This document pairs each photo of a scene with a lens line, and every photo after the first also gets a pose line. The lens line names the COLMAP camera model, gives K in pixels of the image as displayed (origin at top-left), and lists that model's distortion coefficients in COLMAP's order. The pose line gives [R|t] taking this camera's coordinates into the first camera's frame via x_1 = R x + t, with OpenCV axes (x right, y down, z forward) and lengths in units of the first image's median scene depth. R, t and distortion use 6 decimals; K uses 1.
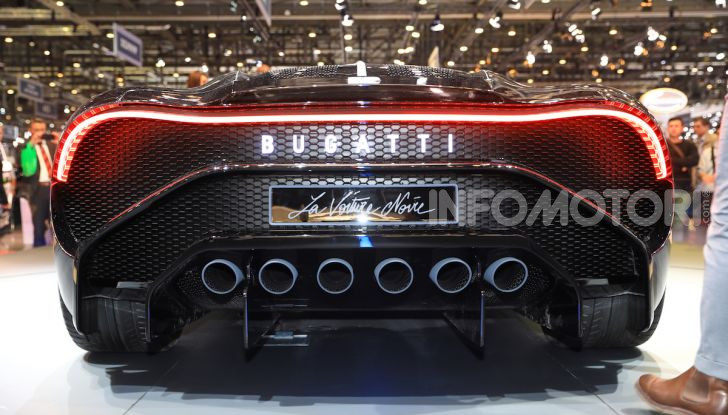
lens RADIAL K [[898.1, 0, 365.4], [0, 898.1, 211.0], [0, 0, 1]] dist [0.061967, 0.000000]
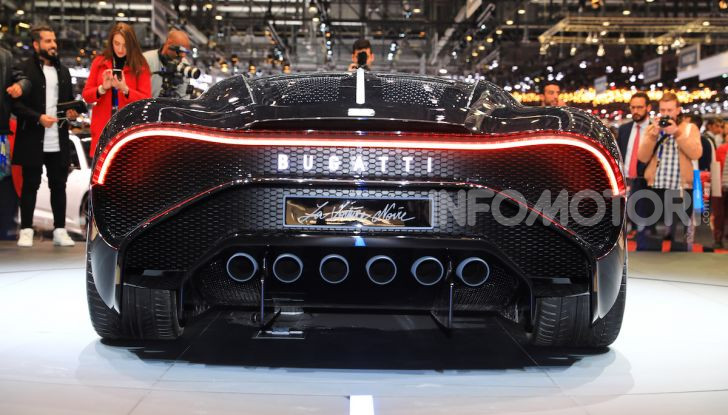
lens RADIAL K [[1325.8, 0, 363.4], [0, 1325.8, 207.5], [0, 0, 1]] dist [0.148939, 0.000000]
pose [[0.999676, 0.025403, -0.001492, 0.007277], [-0.025402, 0.999677, 0.000353, -0.013860], [0.001500, -0.000315, 0.999999, -0.825056]]
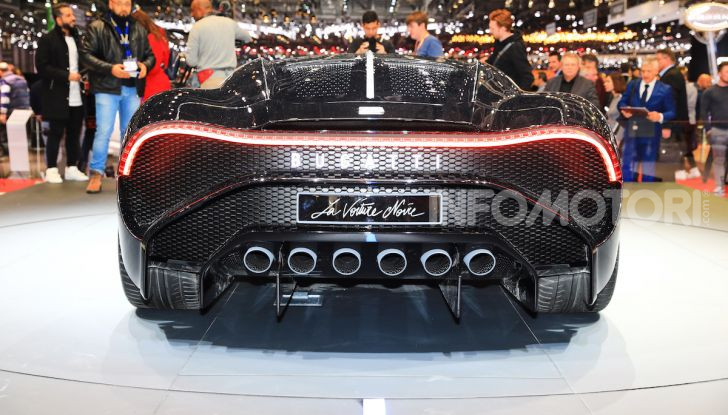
lens RADIAL K [[1005.8, 0, 363.2], [0, 1005.8, 206.7], [0, 0, 1]] dist [0.068508, 0.000000]
pose [[0.999808, 0.017461, -0.008879, 0.001935], [-0.016712, 0.996779, 0.078437, -0.119098], [0.010220, -0.078274, 0.996879, -0.434975]]
